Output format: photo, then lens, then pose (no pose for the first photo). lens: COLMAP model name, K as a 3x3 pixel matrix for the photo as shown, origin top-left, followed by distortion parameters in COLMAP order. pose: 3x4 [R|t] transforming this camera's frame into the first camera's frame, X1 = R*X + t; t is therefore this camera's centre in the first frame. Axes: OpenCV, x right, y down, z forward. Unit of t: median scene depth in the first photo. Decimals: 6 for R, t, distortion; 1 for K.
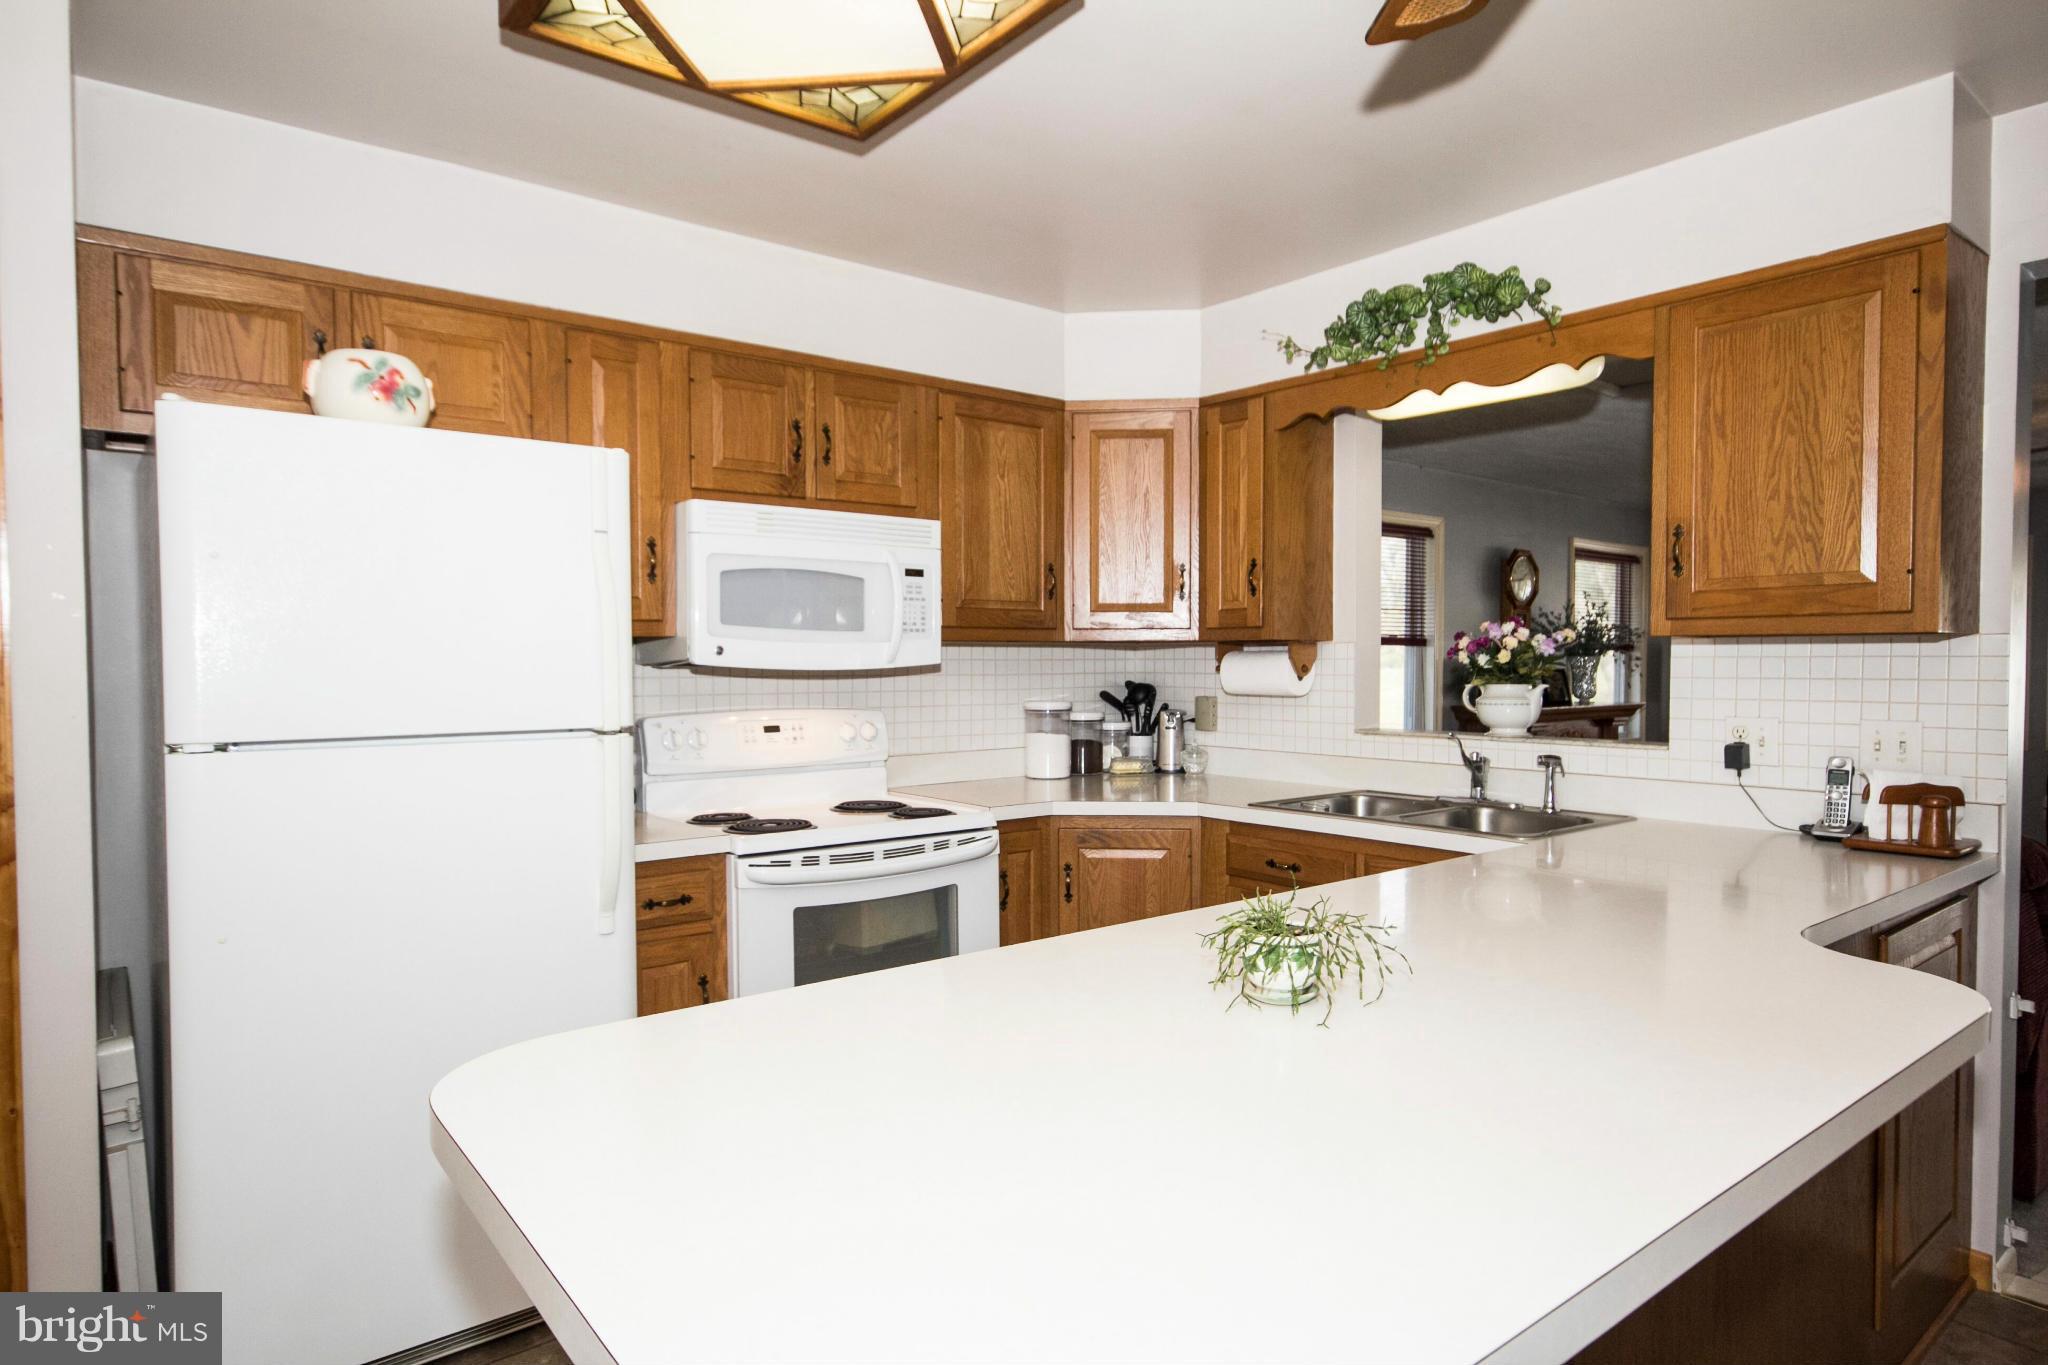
lens RADIAL K [[1162.2, 0, 1030.6], [0, 1162.2, 680.7], [0, 0, 1]] dist [0.009927, 0.002519]
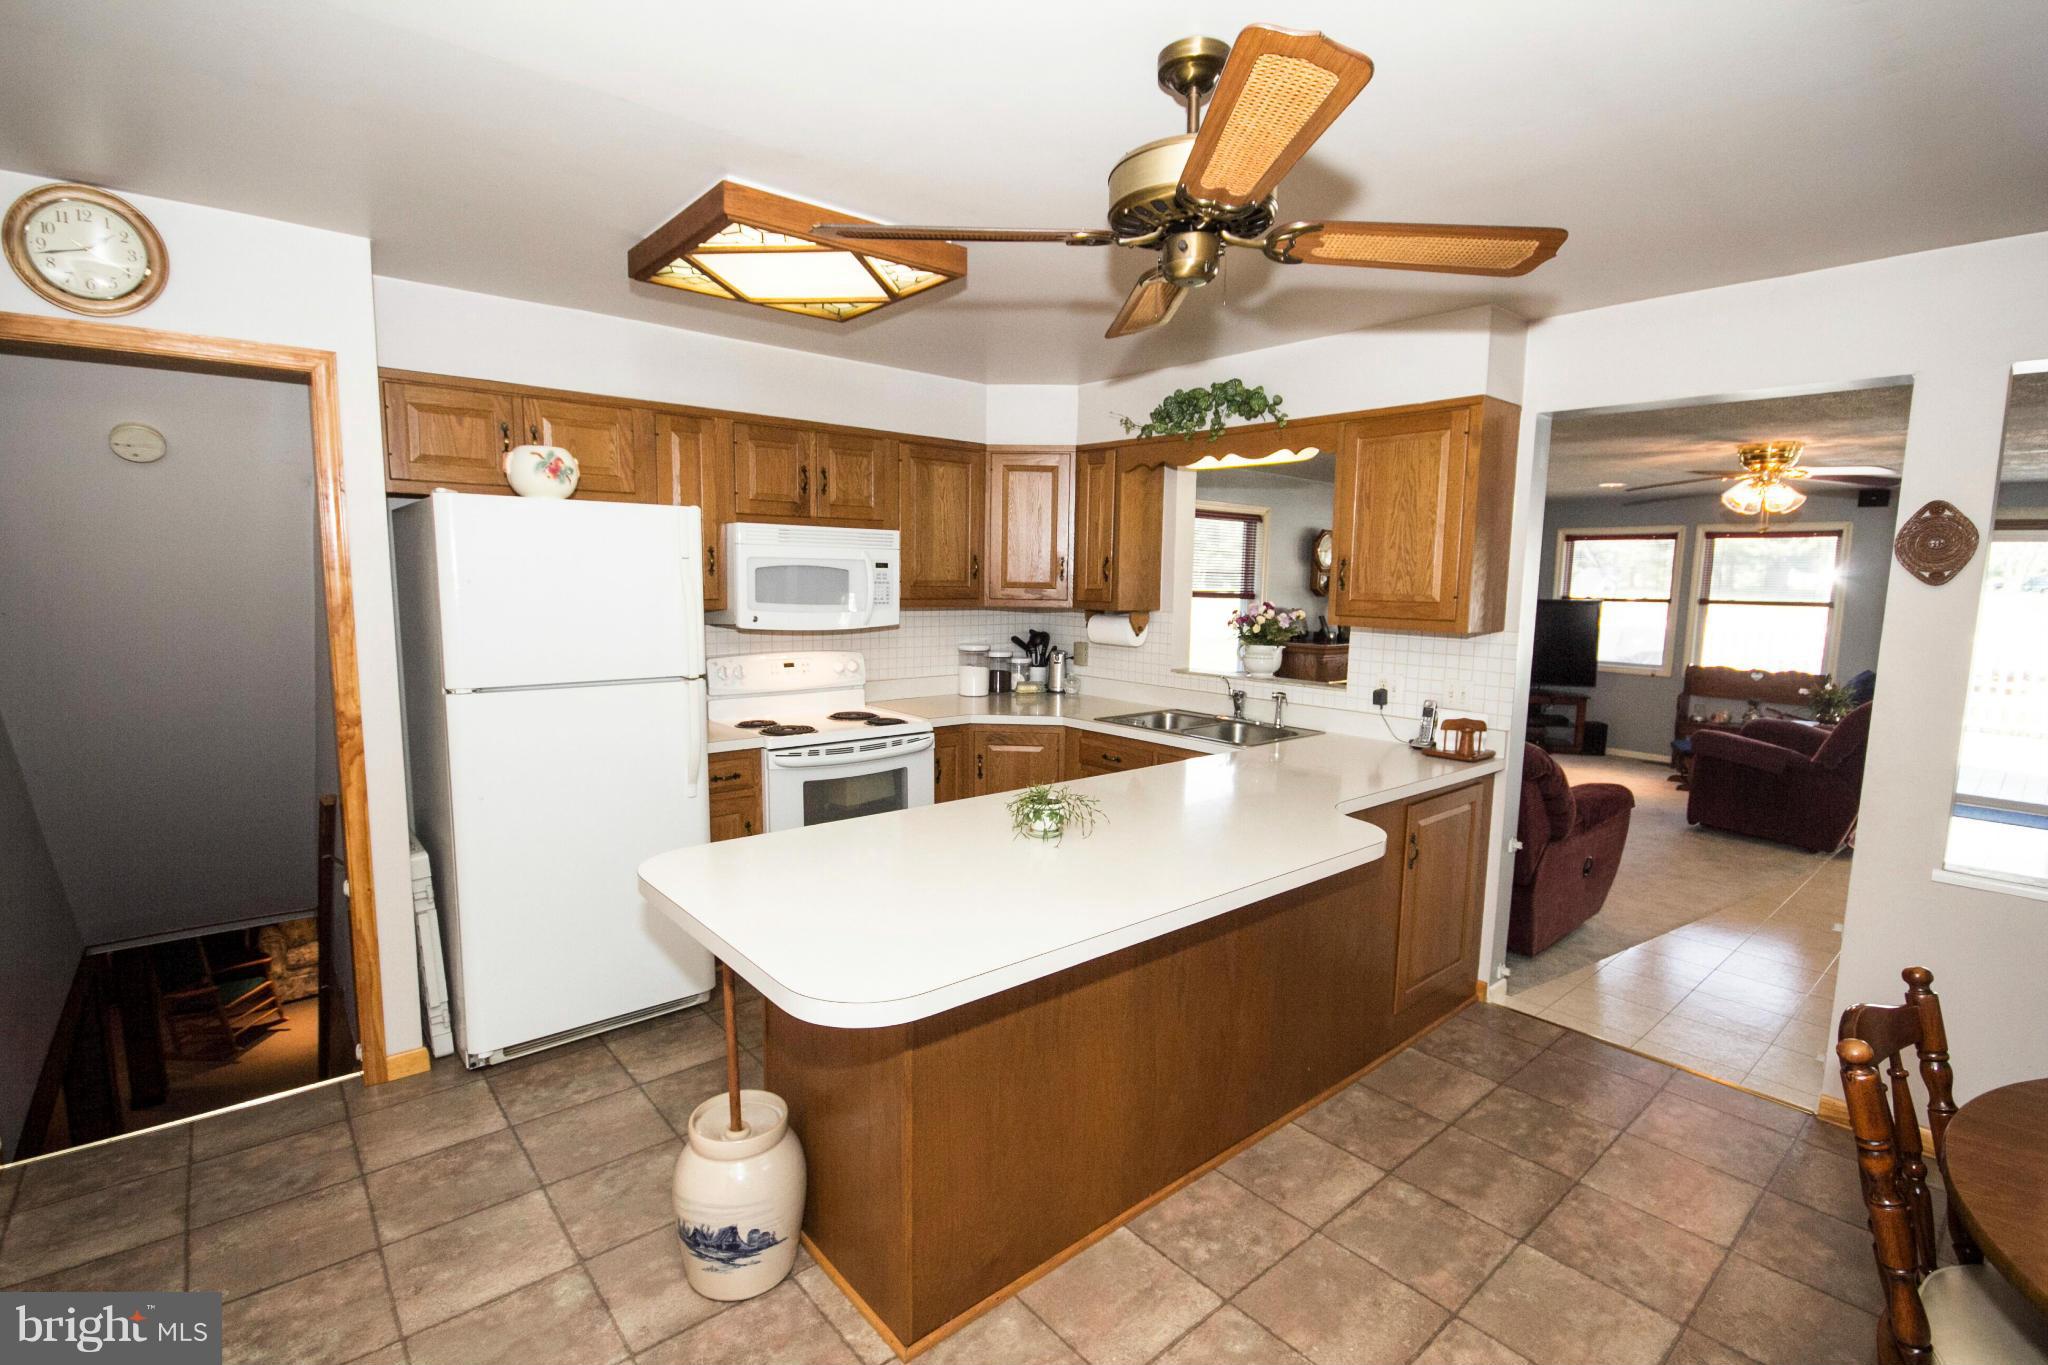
lens RADIAL K [[938.7, 0, 1024.0], [0, 938.7, 682.5], [0, 0, 1]] dist [-0.000112, -0.000230]
pose [[0.999465, 0.014925, 0.029110, 0.056652], [-0.017657, 0.995228, 0.095966, -0.064942], [-0.027538, -0.096428, 0.994959, -0.265021]]
